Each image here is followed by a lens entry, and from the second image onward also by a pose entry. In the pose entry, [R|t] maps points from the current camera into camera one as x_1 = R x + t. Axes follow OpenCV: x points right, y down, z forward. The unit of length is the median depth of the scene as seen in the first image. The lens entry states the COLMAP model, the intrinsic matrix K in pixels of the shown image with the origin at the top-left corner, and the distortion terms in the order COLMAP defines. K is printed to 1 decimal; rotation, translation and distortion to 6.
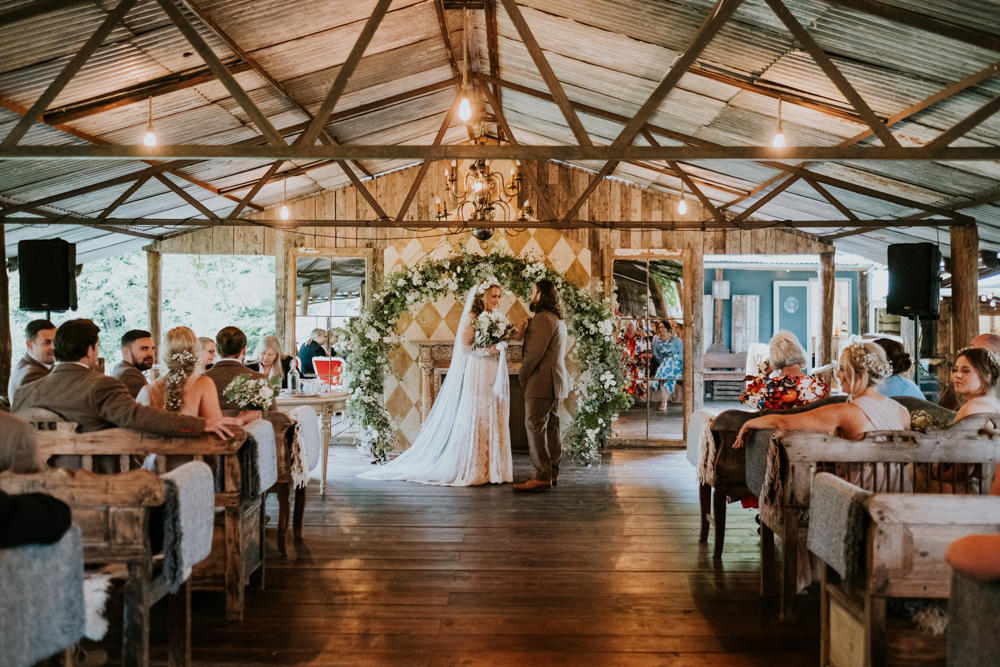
lens RADIAL K [[1059.9, 0, 500.0], [0, 1059.9, 348.2], [0, 0, 1]] dist [-0.009611, 0.044479]
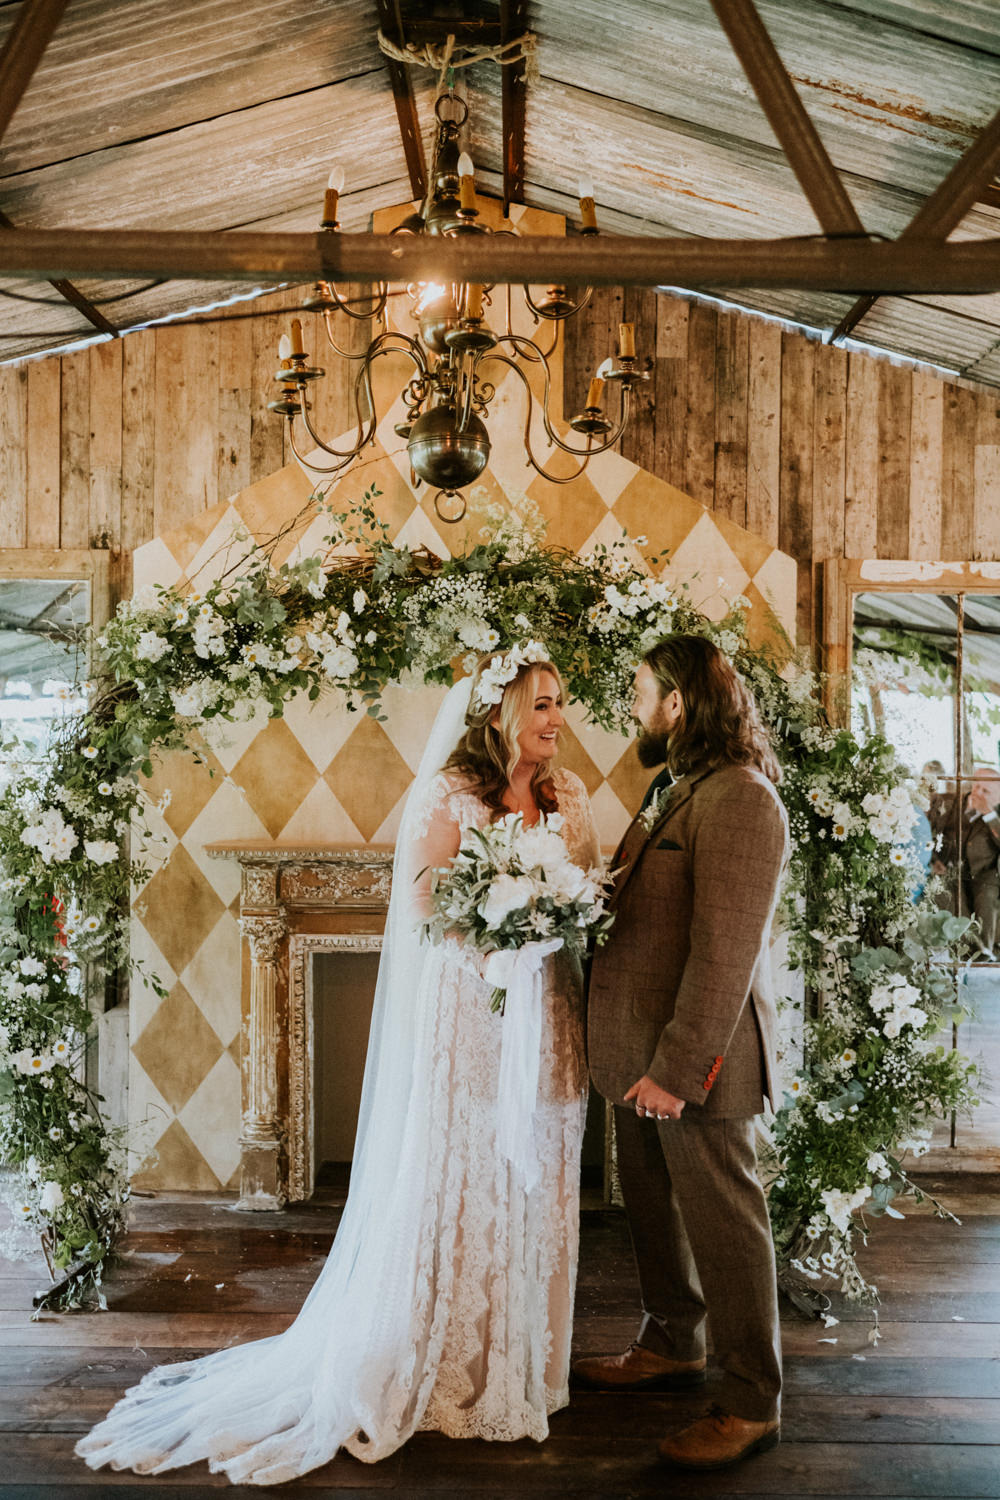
lens RADIAL K [[1547.1, 0, 509.3], [0, 1547.1, 759.1], [0, 0, 1]] dist [-0.008553, 0.040384]
pose [[0.999871, 0.008609, 0.013571, -0.004966], [-0.008285, 0.999683, -0.023767, -0.023537], [-0.013772, 0.023652, 0.999625, 0.590279]]
